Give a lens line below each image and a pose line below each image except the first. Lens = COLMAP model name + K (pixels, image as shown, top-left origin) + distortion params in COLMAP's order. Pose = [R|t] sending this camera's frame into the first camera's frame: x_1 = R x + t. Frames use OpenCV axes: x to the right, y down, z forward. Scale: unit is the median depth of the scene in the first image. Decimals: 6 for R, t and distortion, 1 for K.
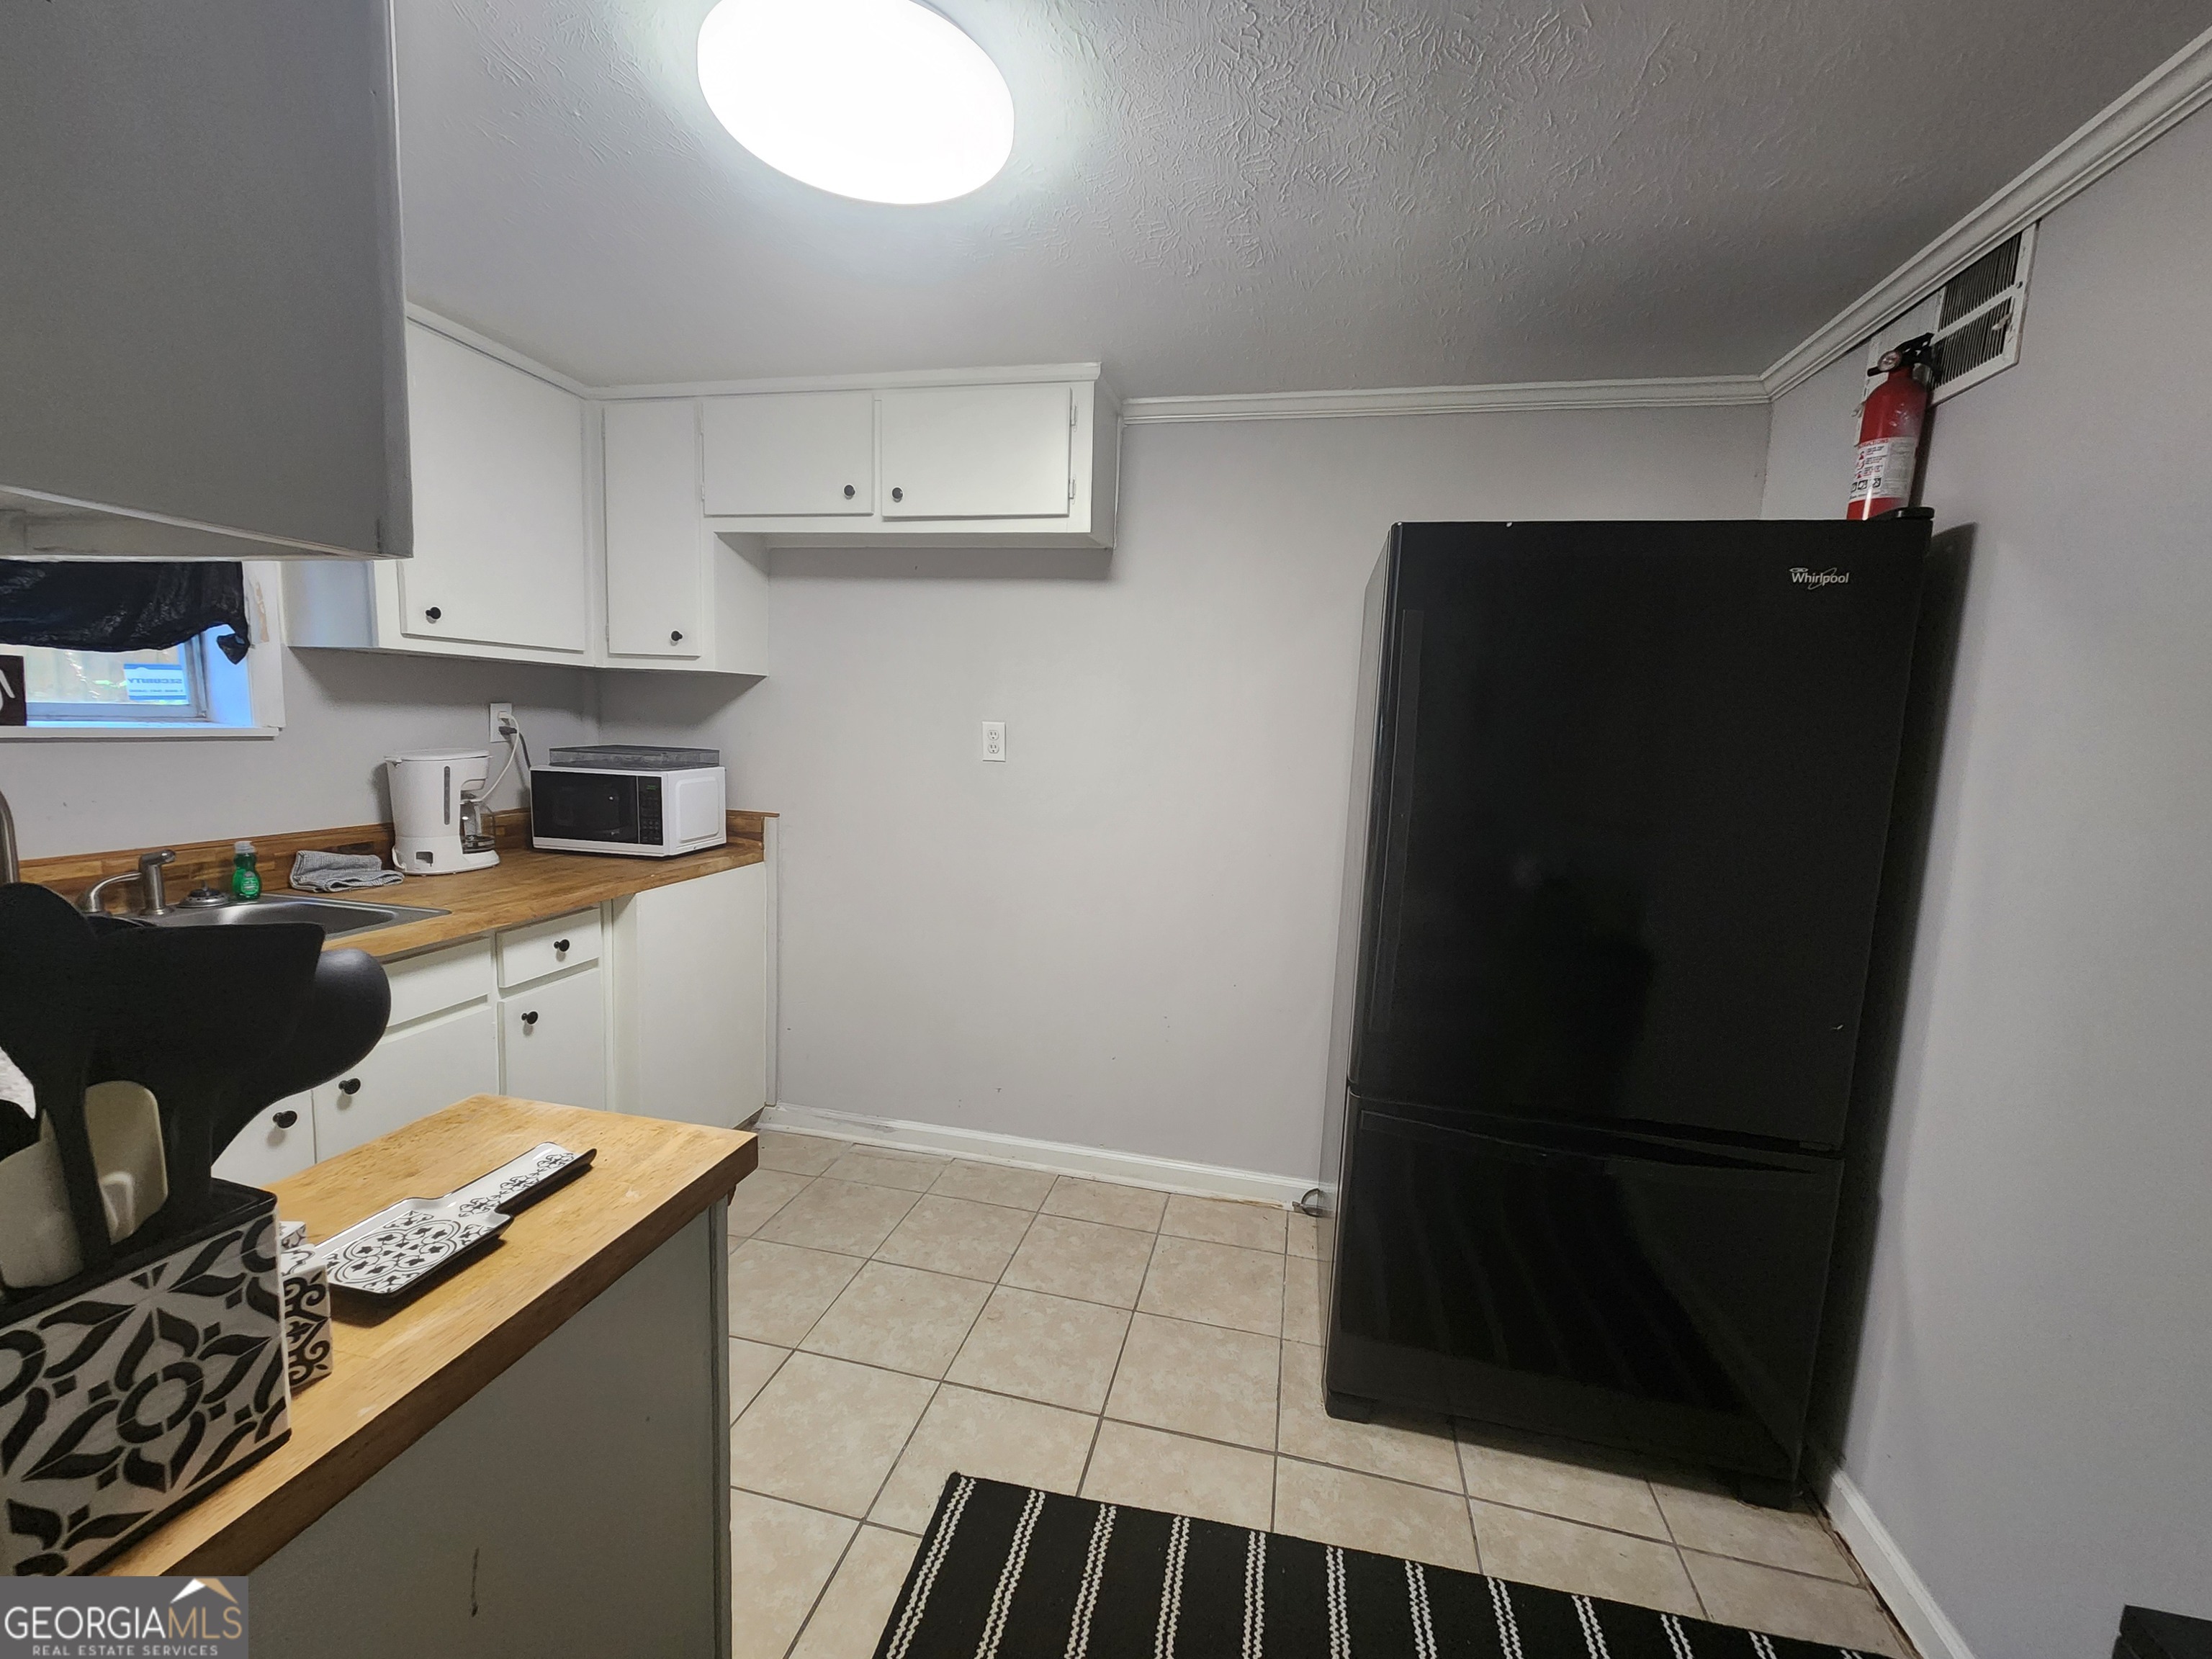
lens RADIAL K [[920.9, 0, 1106.0], [0, 920.9, 829.5], [0, 0, 1]] dist [0.001132, 0.000175]
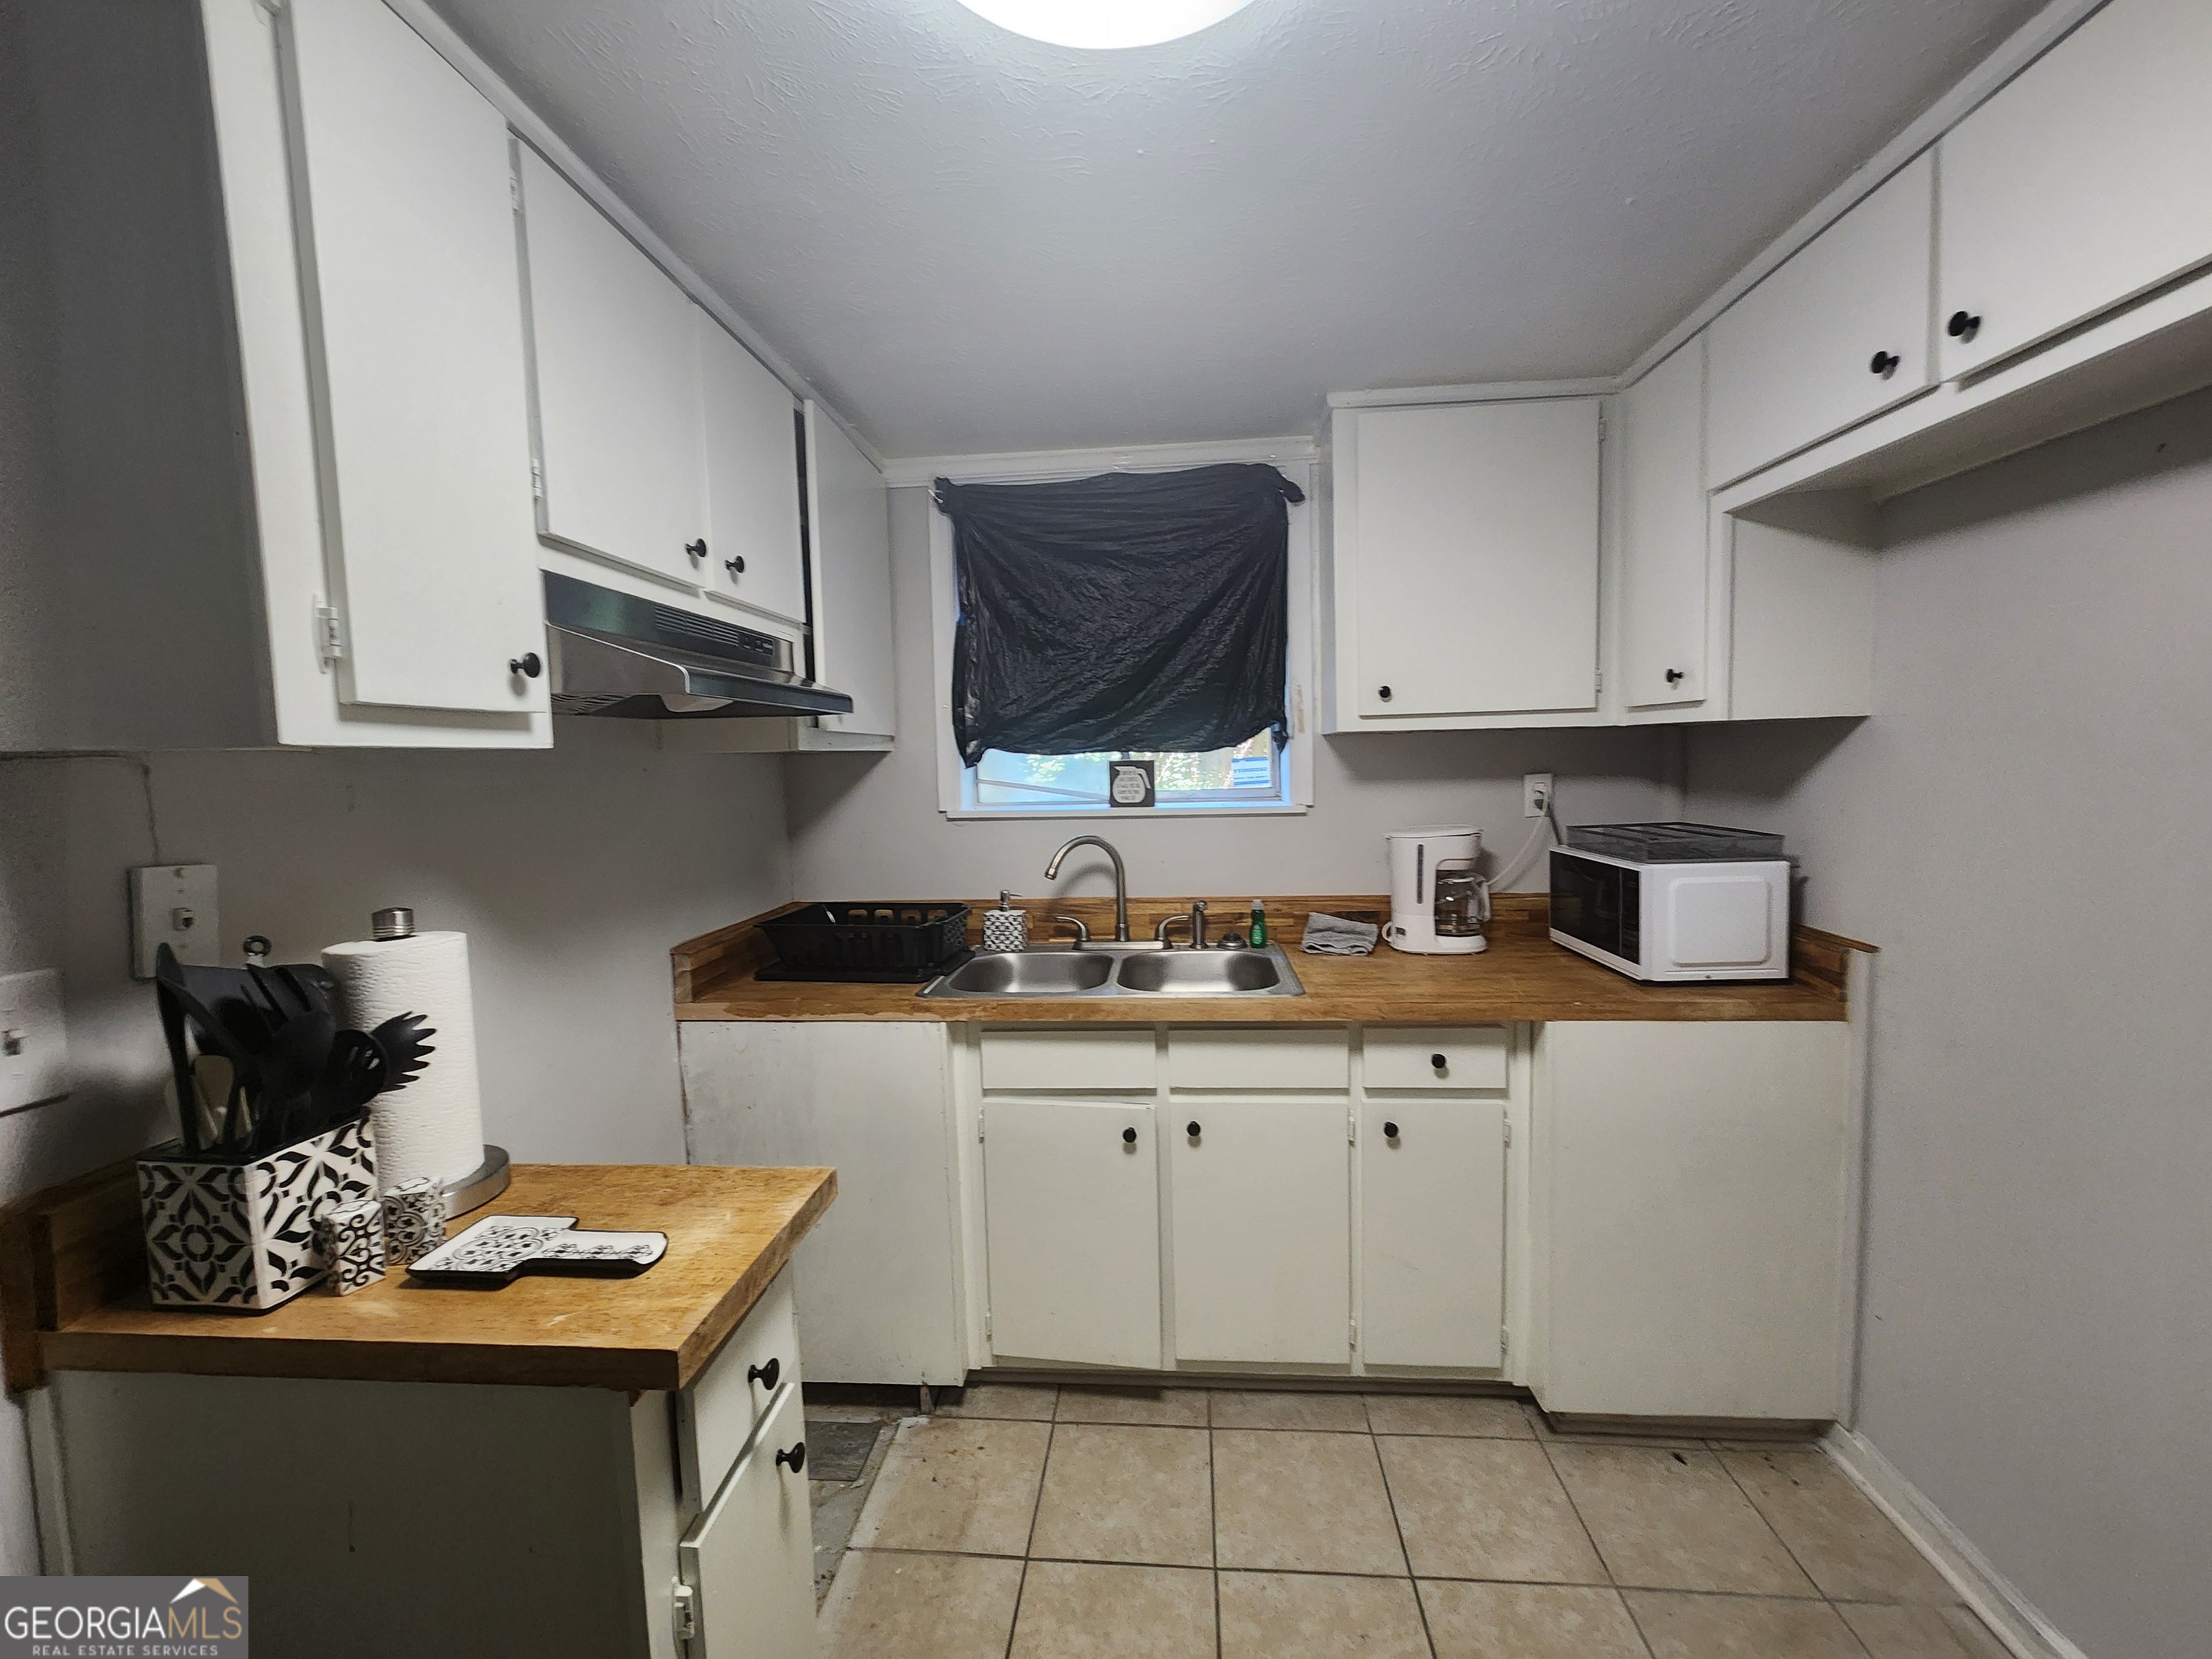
lens RADIAL K [[920.9, 0, 1106.0], [0, 920.9, 829.5], [0, 0, 1]] dist [0.001132, 0.000175]
pose [[0.127421, 0.039845, -0.991048, 0.212959], [-0.086912, 0.995798, 0.028861, -0.086040], [0.988033, 0.082457, 0.130349, 0.562026]]
